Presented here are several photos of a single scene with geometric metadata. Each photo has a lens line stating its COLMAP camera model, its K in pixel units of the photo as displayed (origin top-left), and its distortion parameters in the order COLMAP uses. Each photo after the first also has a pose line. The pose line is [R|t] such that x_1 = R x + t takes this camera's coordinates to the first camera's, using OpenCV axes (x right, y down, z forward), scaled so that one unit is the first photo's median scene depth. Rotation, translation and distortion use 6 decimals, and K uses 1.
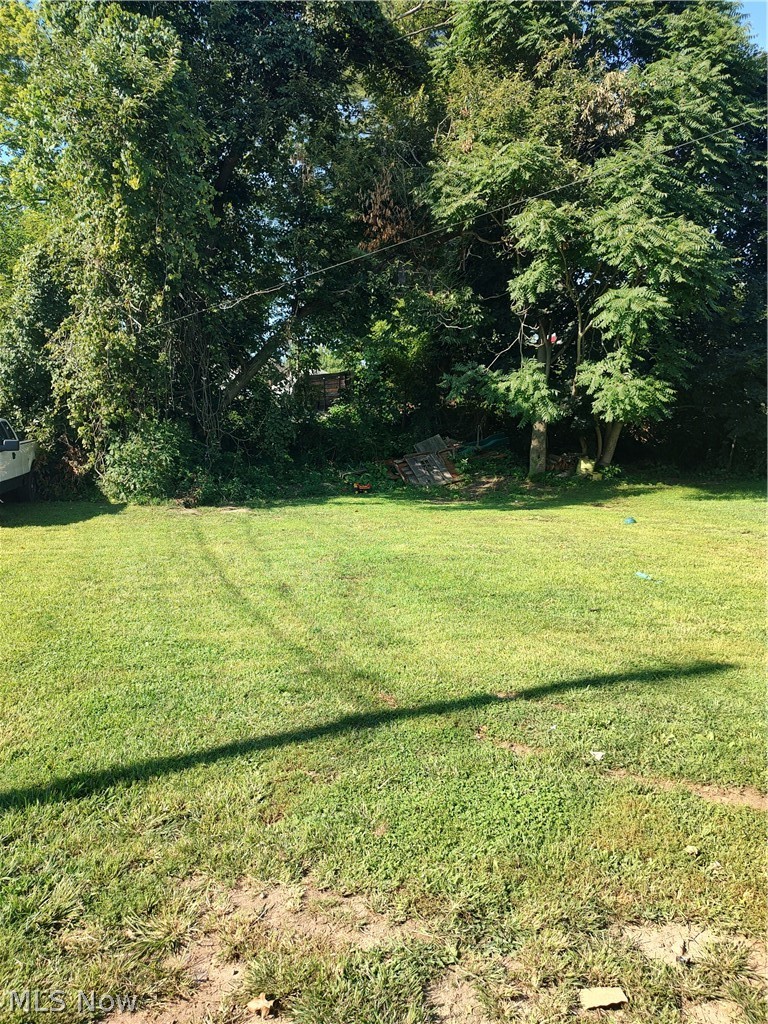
lens RADIAL K [[736.8, 0, 386.7], [0, 736.8, 508.9], [0, 0, 1]] dist [0.005866, -0.009784]
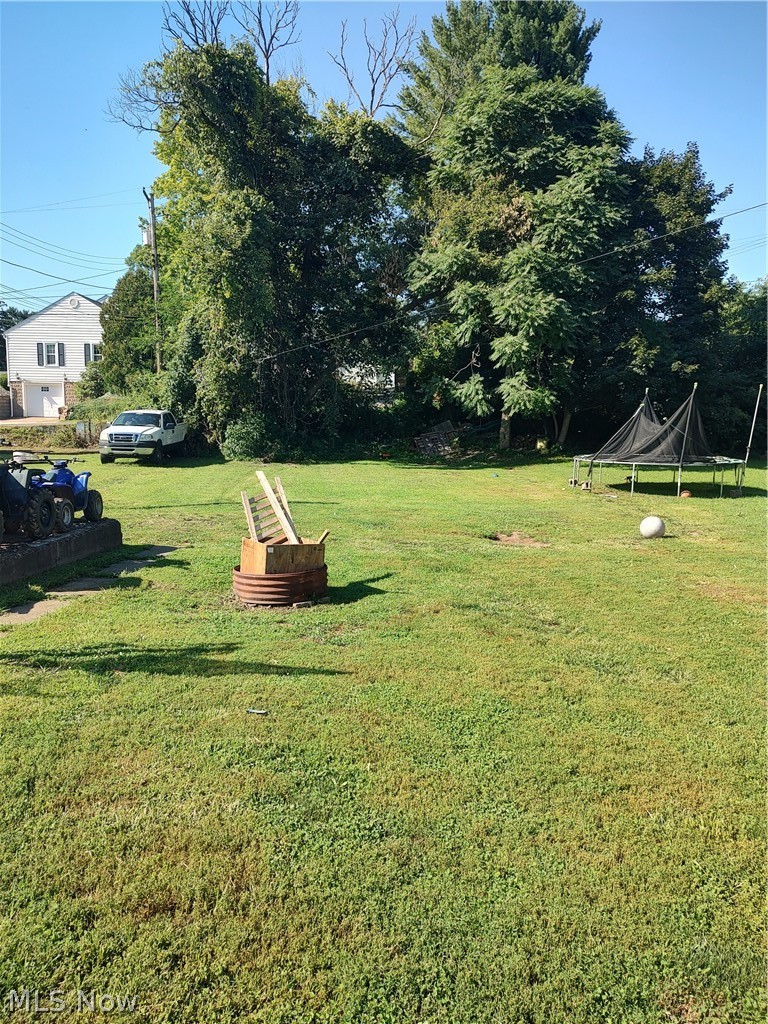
lens RADIAL K [[736.8, 0, 386.7], [0, 736.8, 508.9], [0, 0, 1]] dist [0.005866, -0.009784]
pose [[0.968987, 0.041893, -0.243536, 0.433002], [-0.033950, 0.998749, 0.036724, 0.032598], [0.244769, -0.027317, 0.969196, -0.613402]]
